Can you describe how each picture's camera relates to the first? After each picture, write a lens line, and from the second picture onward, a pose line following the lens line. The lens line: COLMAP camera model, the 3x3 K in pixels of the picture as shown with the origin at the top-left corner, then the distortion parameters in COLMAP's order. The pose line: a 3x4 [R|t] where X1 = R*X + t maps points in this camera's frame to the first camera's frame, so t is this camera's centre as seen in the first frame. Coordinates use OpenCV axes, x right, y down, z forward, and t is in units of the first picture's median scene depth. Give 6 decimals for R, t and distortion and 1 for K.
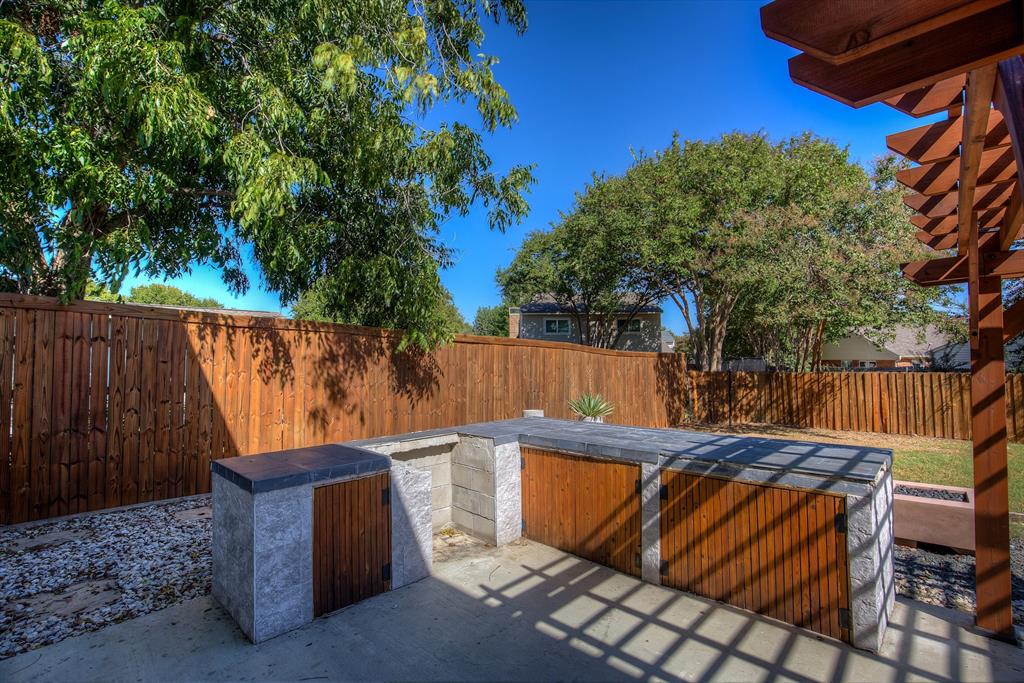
lens RADIAL K [[446.8, 0, 512.0], [0, 446.8, 341.5], [0, 0, 1]] dist [-0.044678, 0.000107]
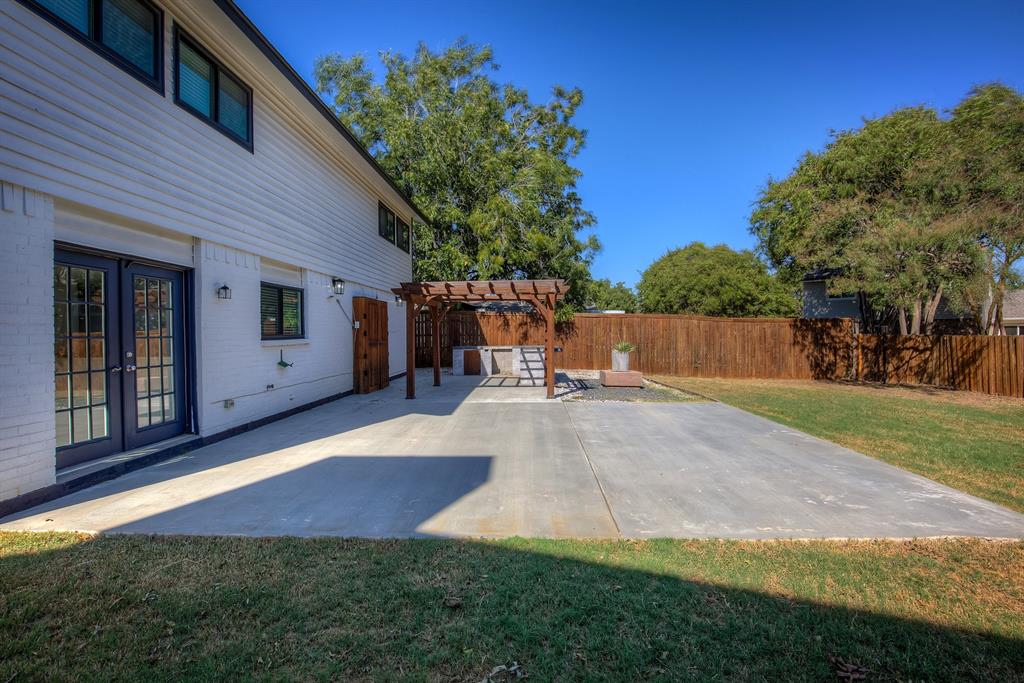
lens RADIAL K [[465.9, 0, 510.5], [0, 465.9, 339.7], [0, 0, 1]] dist [-0.030718, 0.000376]
pose [[0.675570, 0.006416, -0.737268, 1.226356], [0.041683, 0.998030, 0.046880, -0.010611], [0.736116, -0.062402, 0.673972, -0.717485]]
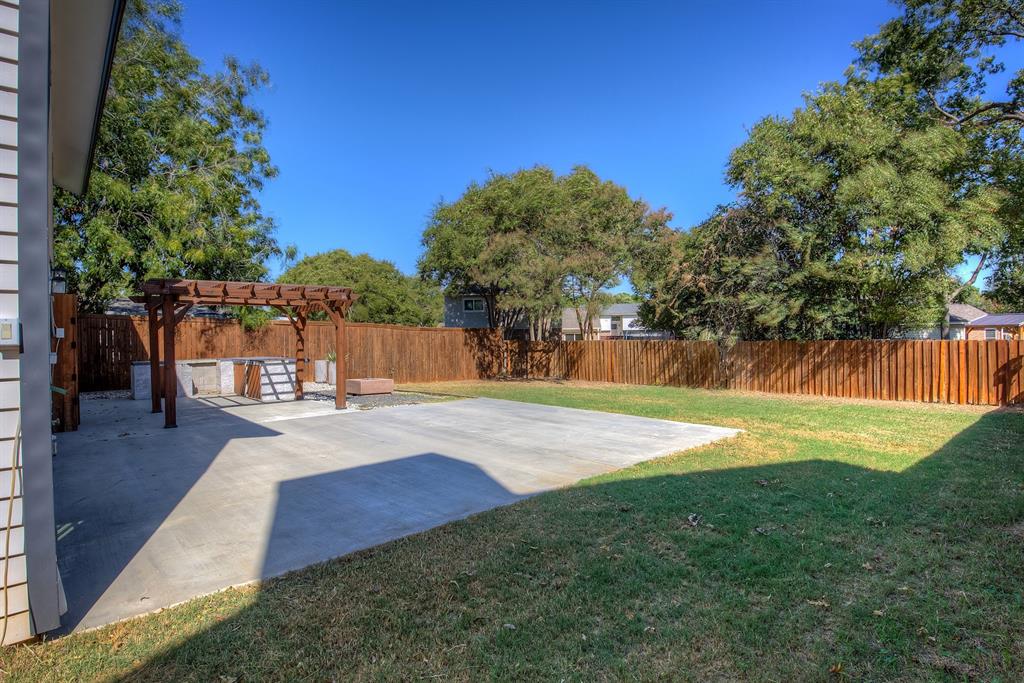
lens RADIAL K [[490.4, 0, 515.0], [0, 490.4, 340.2], [0, 0, 1]] dist [-0.026742, 0.000740]
pose [[0.996275, -0.018428, -0.084246, 0.996102], [0.022930, 0.998342, 0.052792, -0.021844], [0.083134, -0.054527, 0.995046, -0.957577]]
